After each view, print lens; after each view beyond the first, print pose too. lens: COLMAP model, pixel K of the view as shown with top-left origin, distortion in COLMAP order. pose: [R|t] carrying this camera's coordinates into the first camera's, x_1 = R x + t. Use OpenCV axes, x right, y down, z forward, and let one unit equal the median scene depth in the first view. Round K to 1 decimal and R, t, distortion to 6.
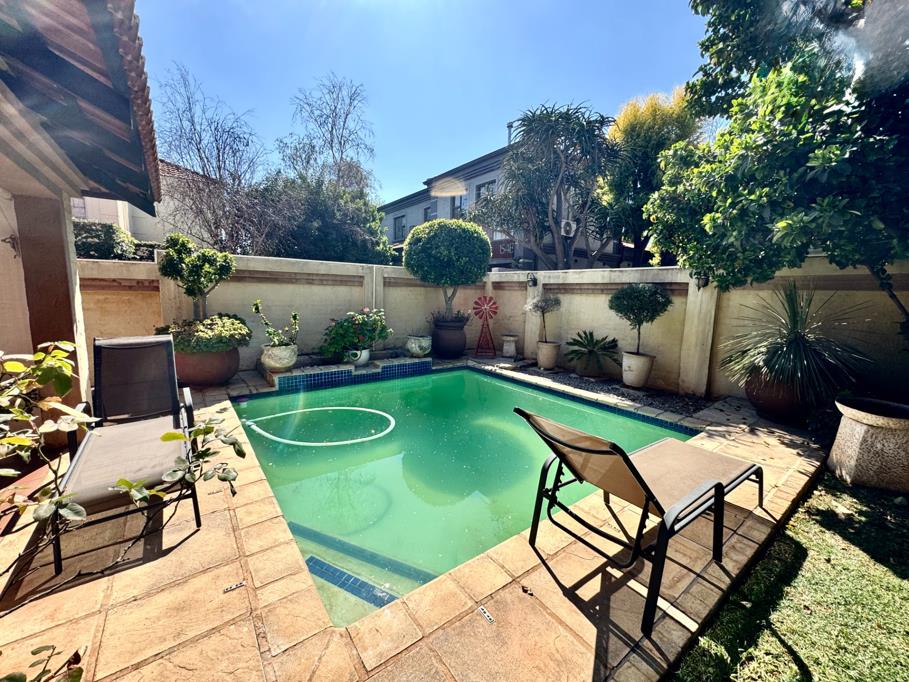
lens RADIAL K [[371.5, 0, 457.5], [0, 371.5, 337.1], [0, 0, 1]] dist [-0.003875, -0.000282]
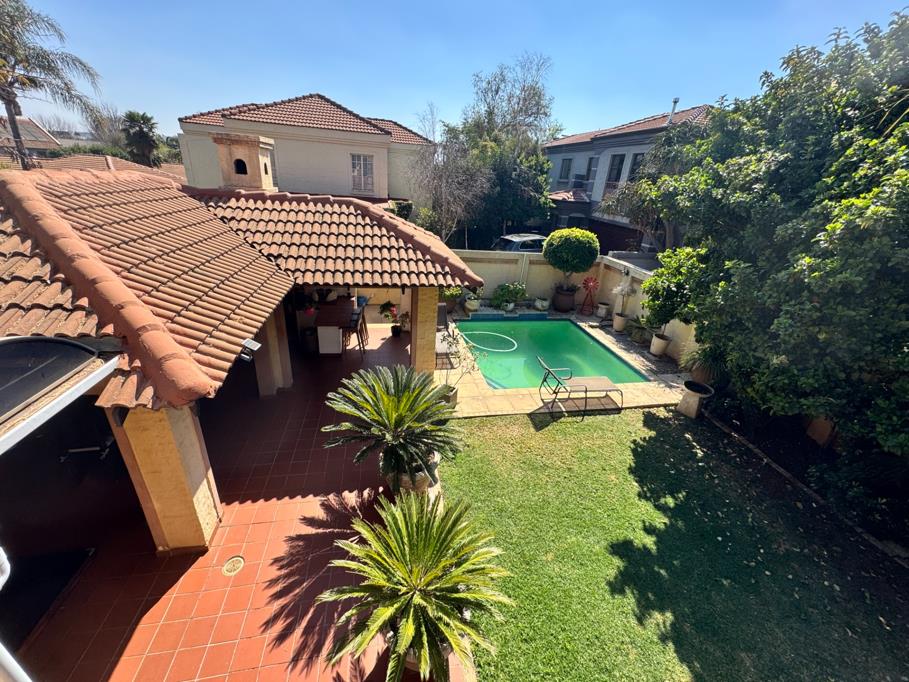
lens RADIAL K [[371.5, 0, 453.9], [0, 371.5, 339.5], [0, 0, 1]] dist [-0.003875, -0.000282]
pose [[0.903292, 0.212352, -0.372786, 0.216747], [-0.108030, 0.953497, 0.281378, -0.274771], [0.415202, -0.213895, 0.884227, -0.797962]]
